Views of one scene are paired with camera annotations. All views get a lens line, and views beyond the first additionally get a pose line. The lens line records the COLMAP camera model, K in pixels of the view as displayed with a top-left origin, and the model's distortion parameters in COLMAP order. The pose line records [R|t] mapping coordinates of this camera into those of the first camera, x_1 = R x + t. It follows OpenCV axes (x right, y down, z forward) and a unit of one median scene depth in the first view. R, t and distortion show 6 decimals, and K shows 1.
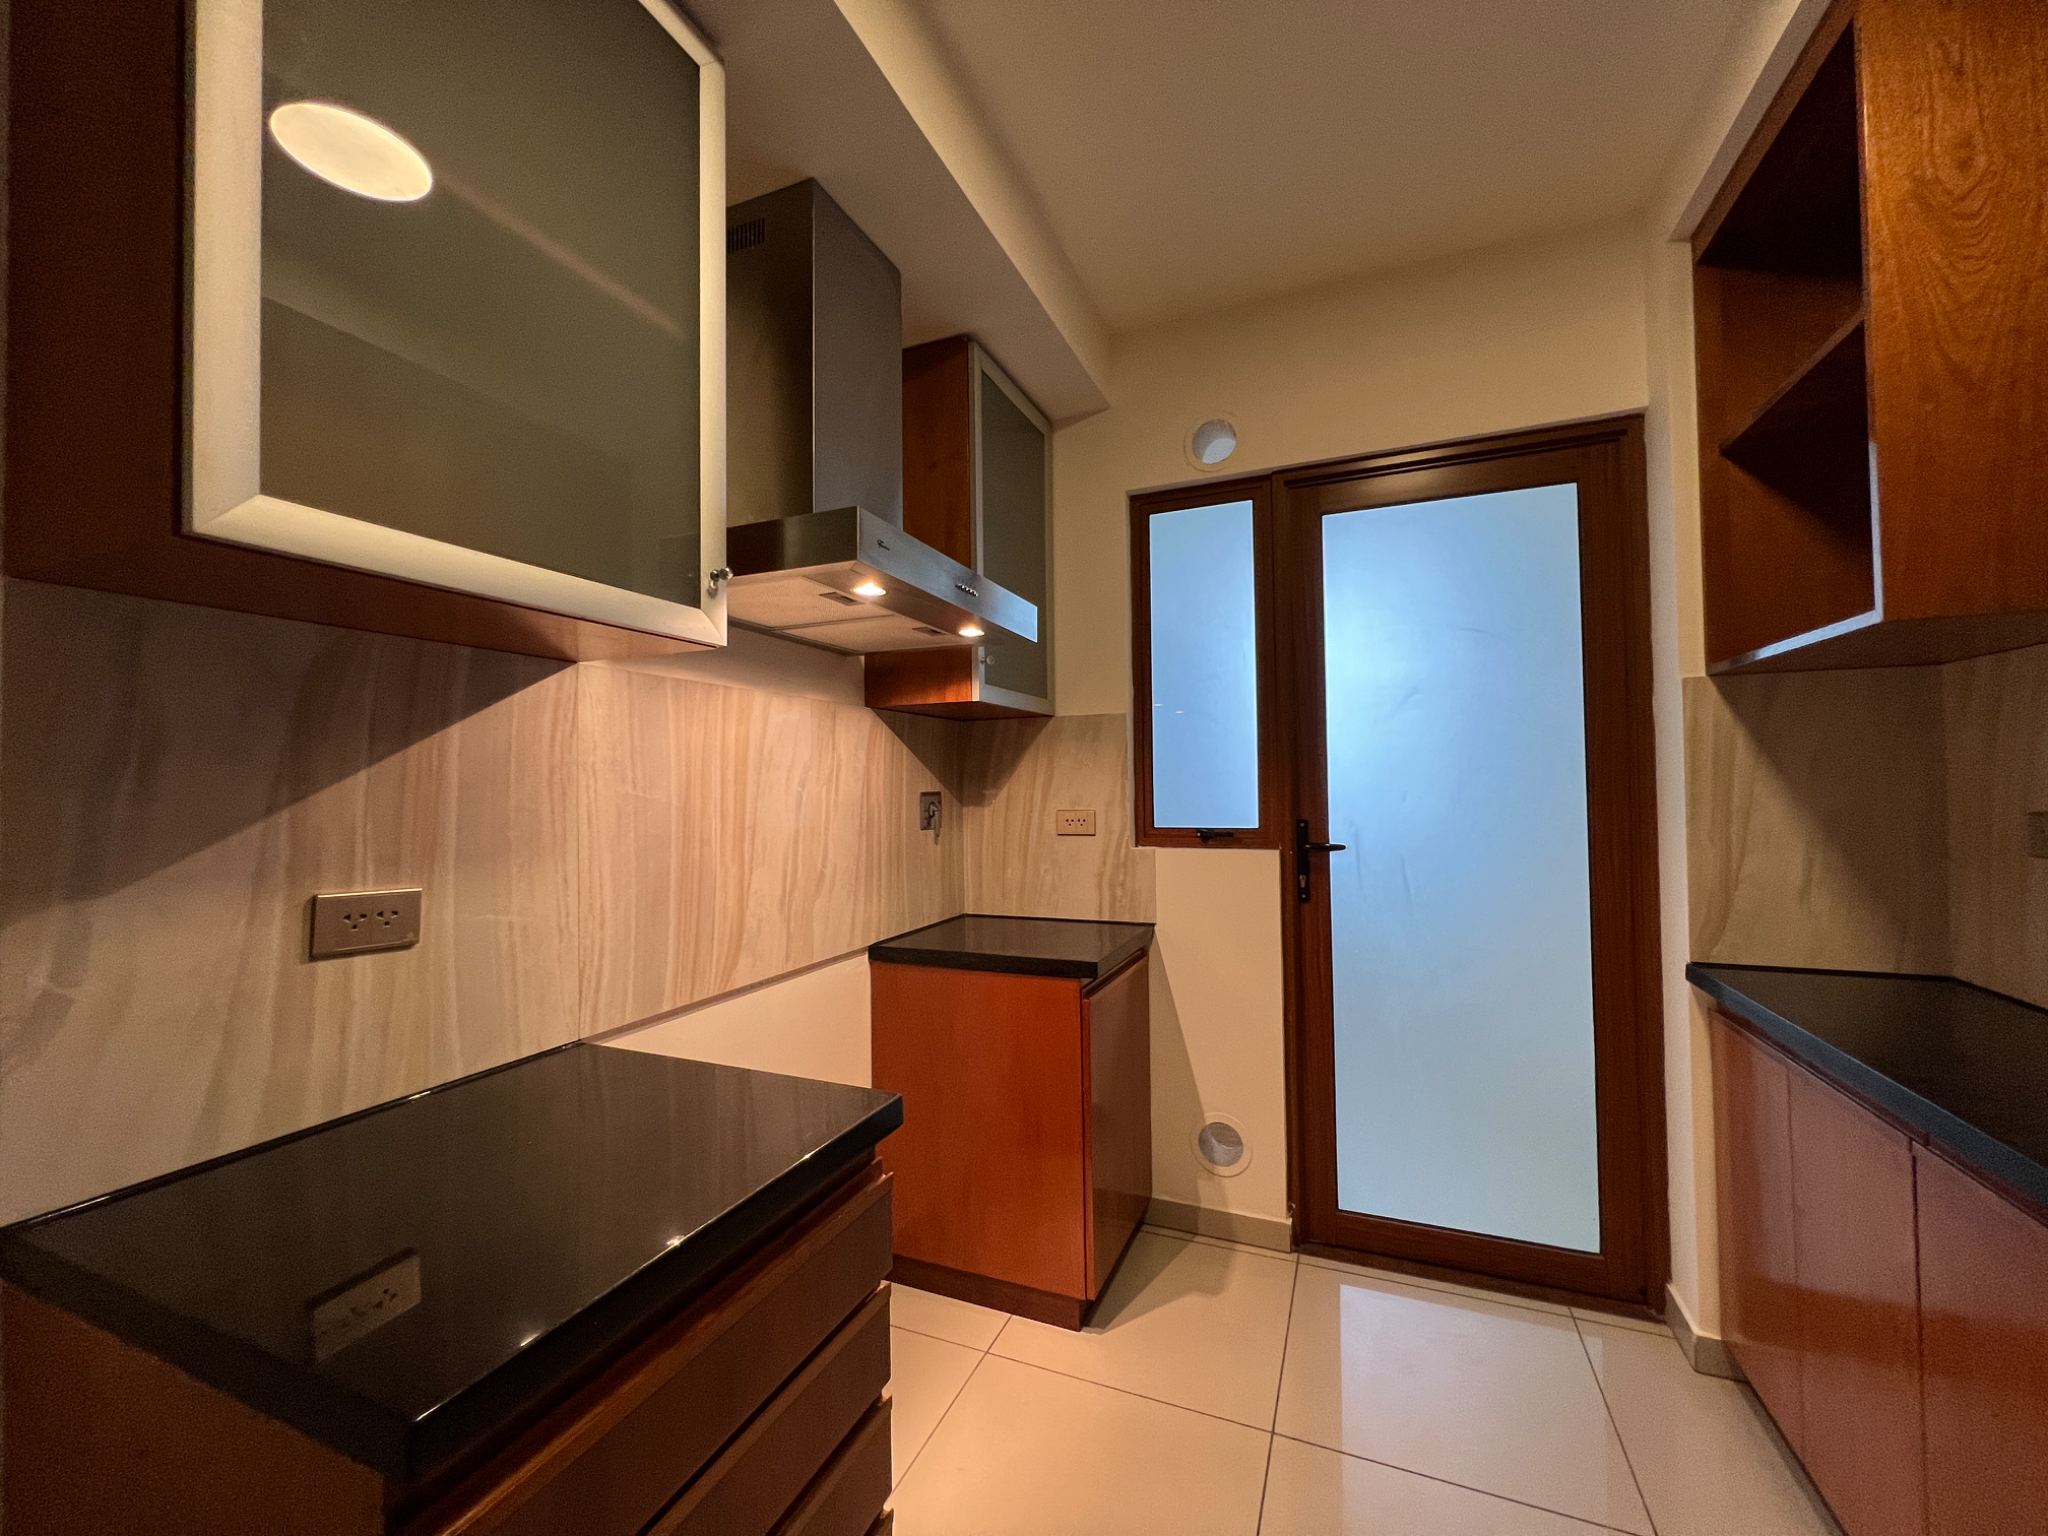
lens RADIAL K [[816.7, 0, 1020.1], [0, 816.7, 773.6], [0, 0, 1]] dist [-0.002657, -0.000102]
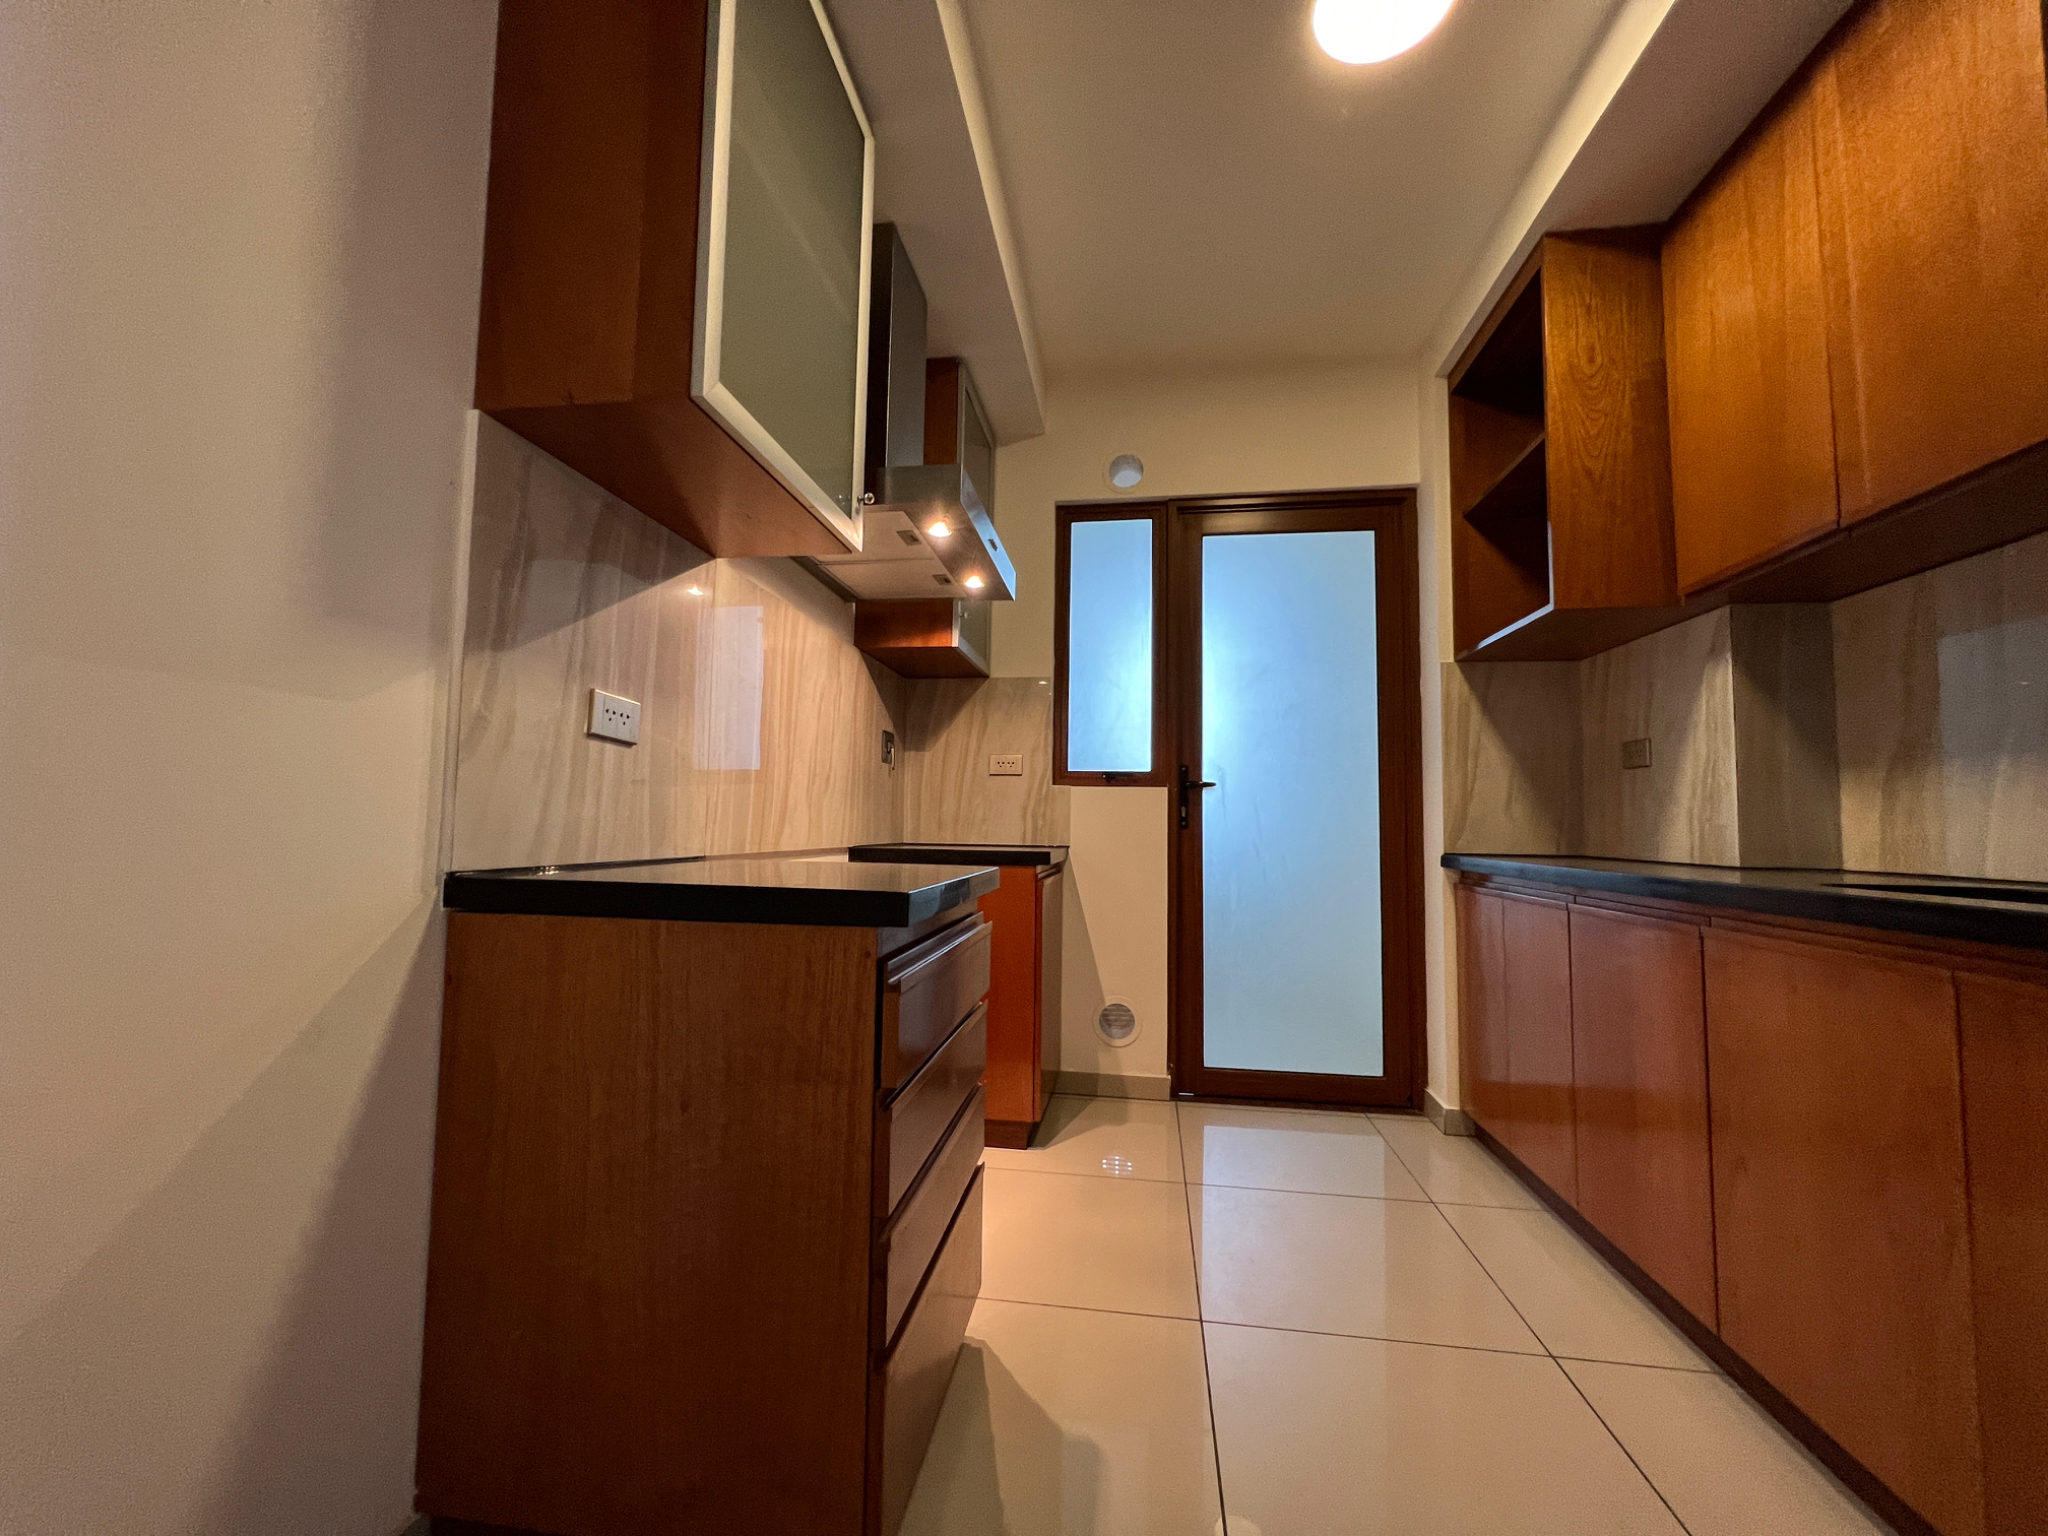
lens RADIAL K [[816.7, 0, 1020.1], [0, 816.7, 773.6], [0, 0, 1]] dist [-0.002657, -0.000102]
pose [[0.968560, 0.044473, 0.244772, -0.250056], [-0.033251, 0.998206, -0.049792, 0.160174], [-0.246547, 0.040087, 0.968301, -0.215151]]
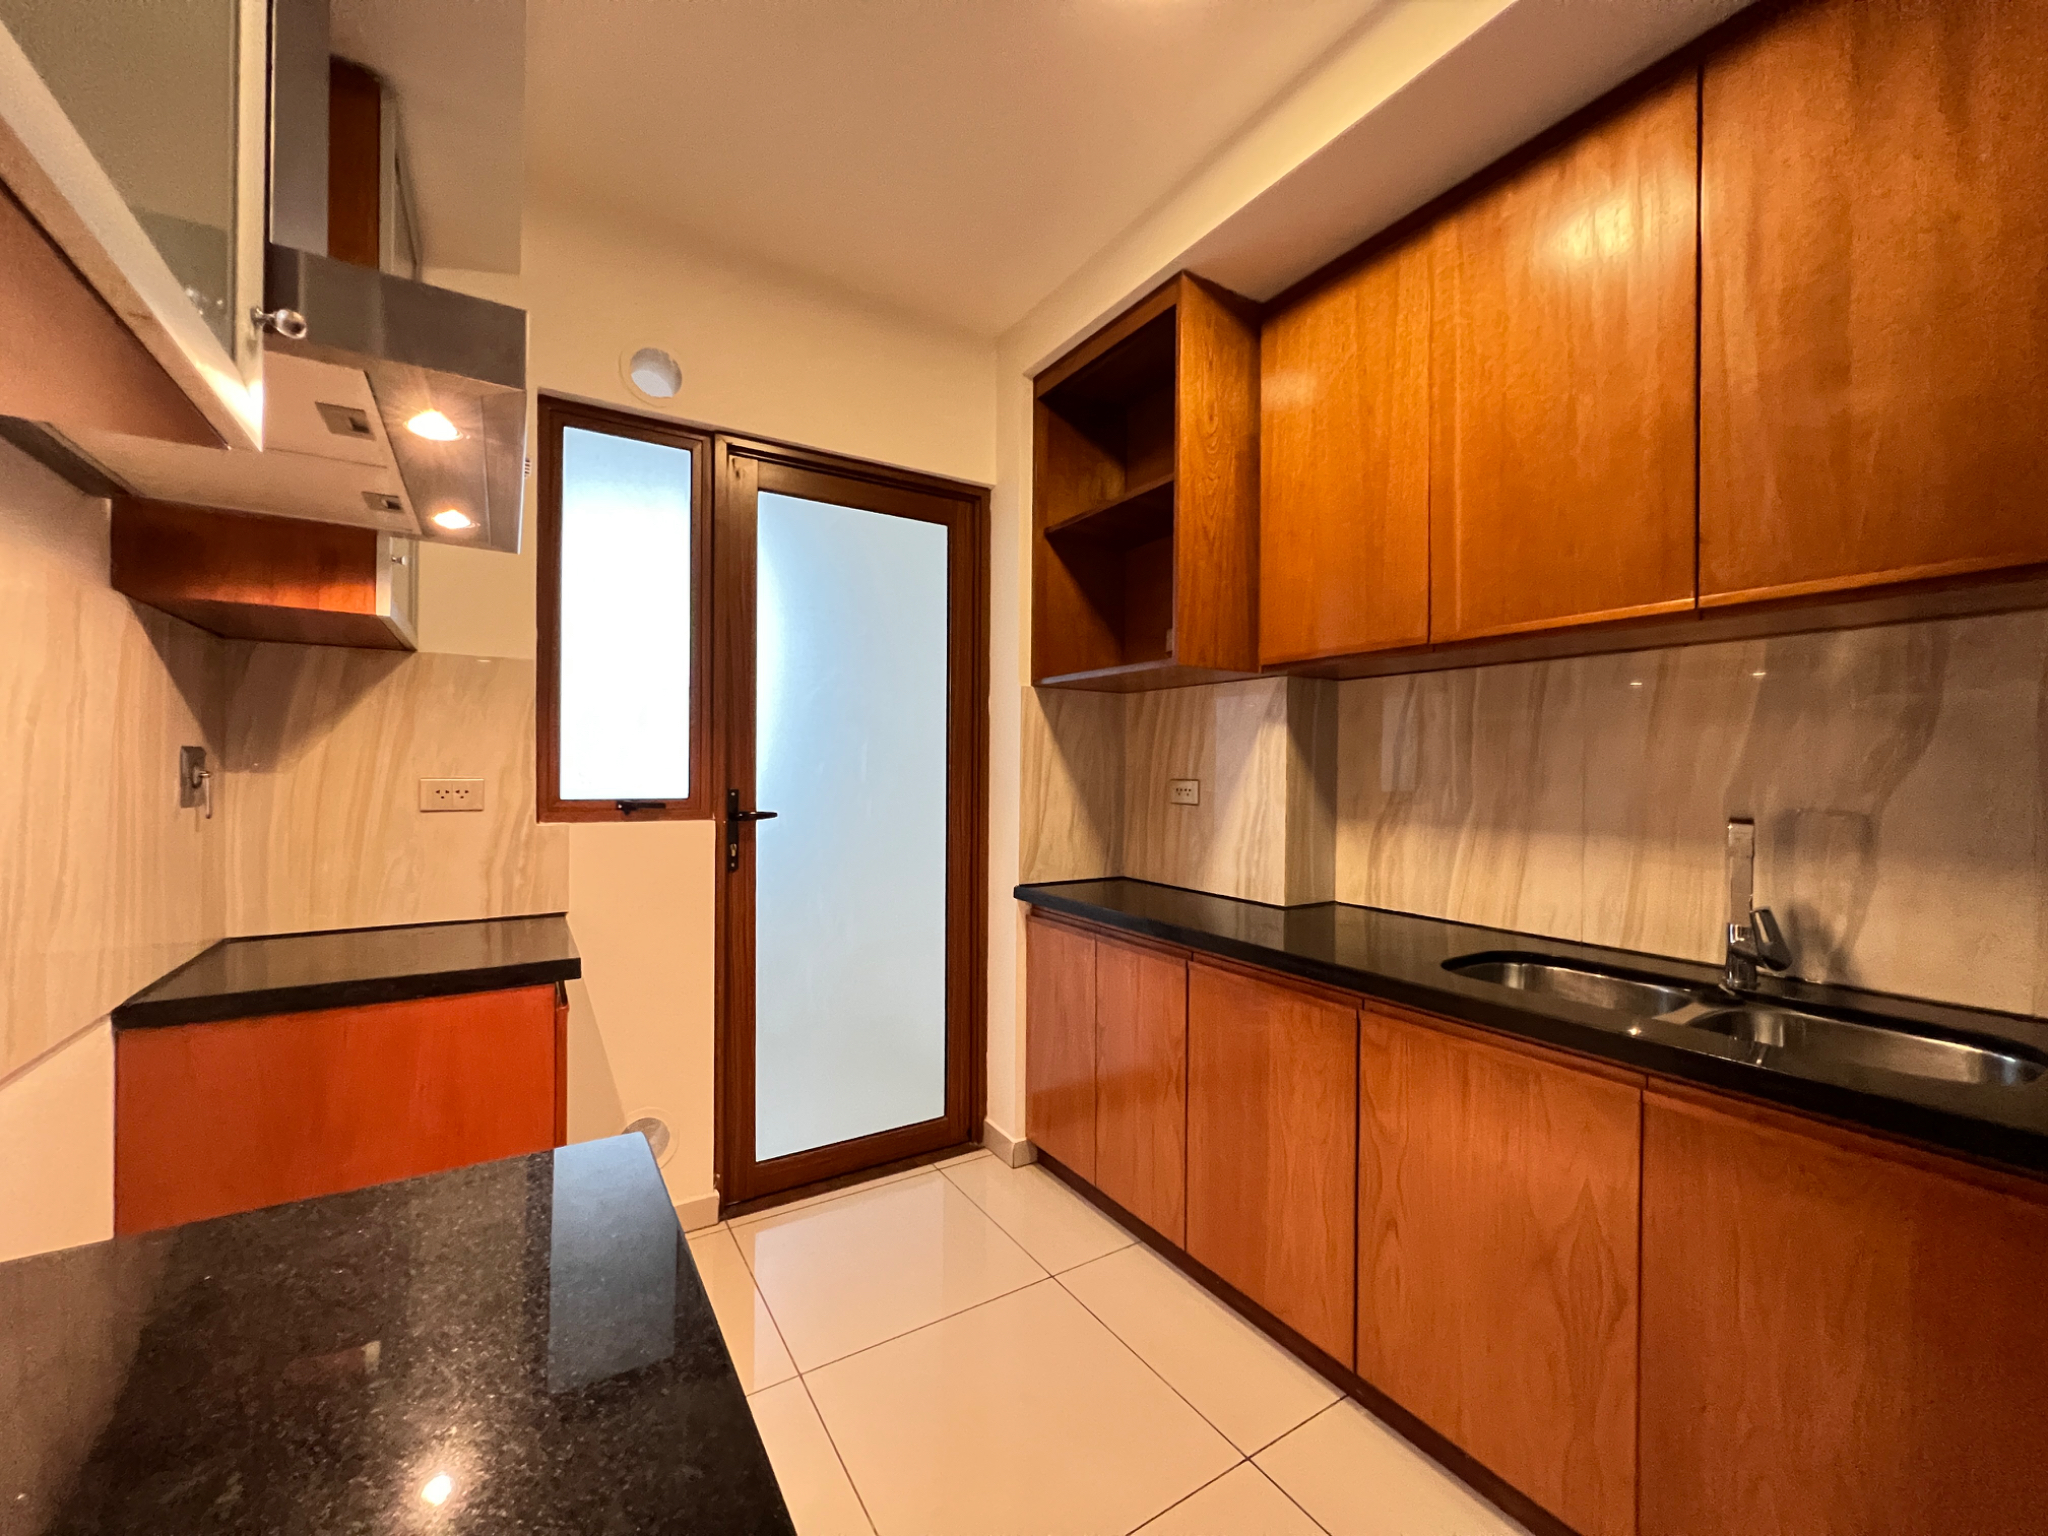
lens RADIAL K [[816.7, 0, 1020.1], [0, 816.7, 773.6], [0, 0, 1]] dist [-0.002657, -0.000102]
pose [[0.571642, 0.014243, 0.820379, -0.306214], [-0.030161, 0.999538, 0.003664, 0.025936], [-0.819948, -0.026838, 0.571808, 0.156594]]
